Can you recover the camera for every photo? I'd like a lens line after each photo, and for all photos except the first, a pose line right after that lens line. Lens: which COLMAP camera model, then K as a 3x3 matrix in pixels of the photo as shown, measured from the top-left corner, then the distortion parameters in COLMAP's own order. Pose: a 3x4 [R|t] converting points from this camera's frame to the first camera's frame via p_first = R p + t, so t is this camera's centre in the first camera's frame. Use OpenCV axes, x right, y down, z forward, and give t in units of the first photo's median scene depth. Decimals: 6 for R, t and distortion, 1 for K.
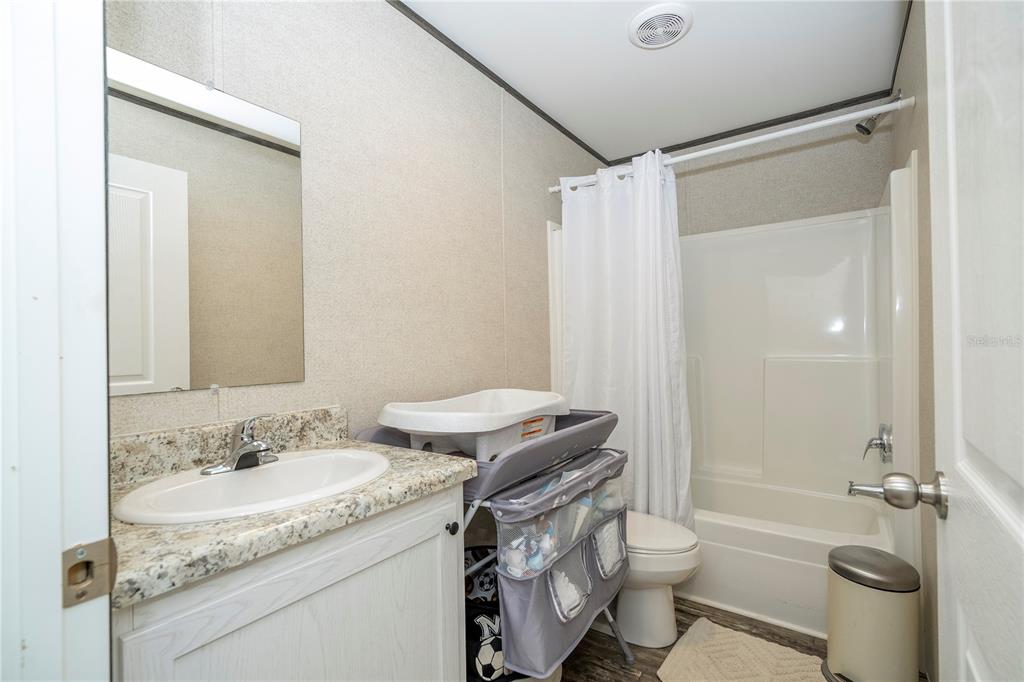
lens RADIAL K [[464.9, 0, 510.4], [0, 464.9, 340.8], [0, 0, 1]] dist [-0.000702, 0.001873]
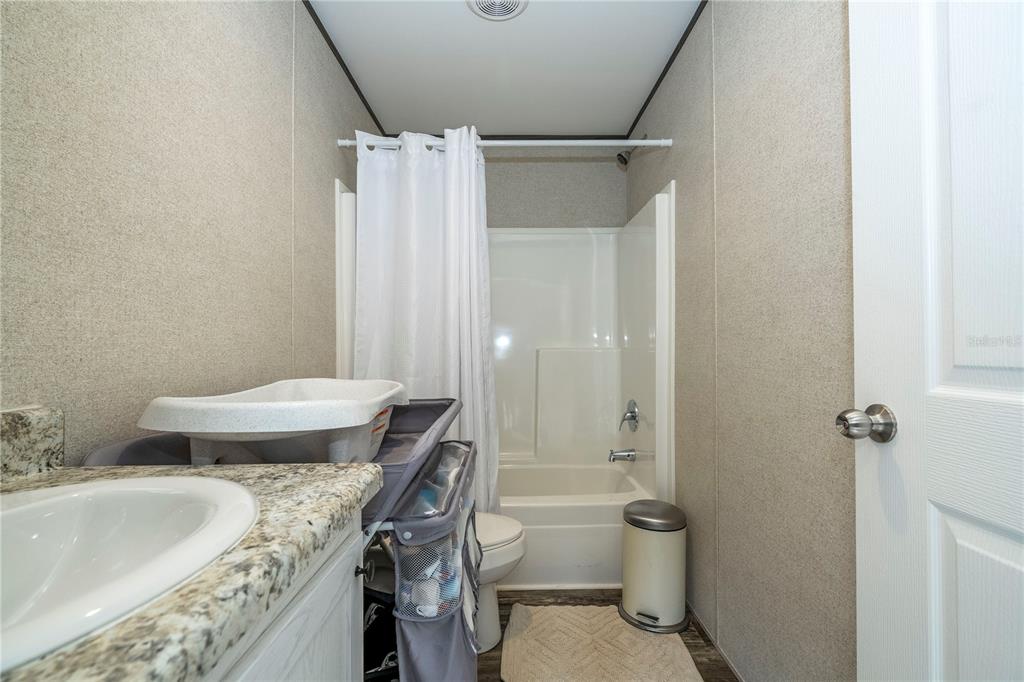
lens RADIAL K [[464.9, 0, 514.5], [0, 464.9, 341.3], [0, 0, 1]] dist [-0.000702, 0.001873]
pose [[0.806023, 0.022164, 0.591468, -0.242505], [-0.014645, 0.999740, -0.017505, 0.065126], [-0.591702, 0.005448, 0.806138, 0.250829]]
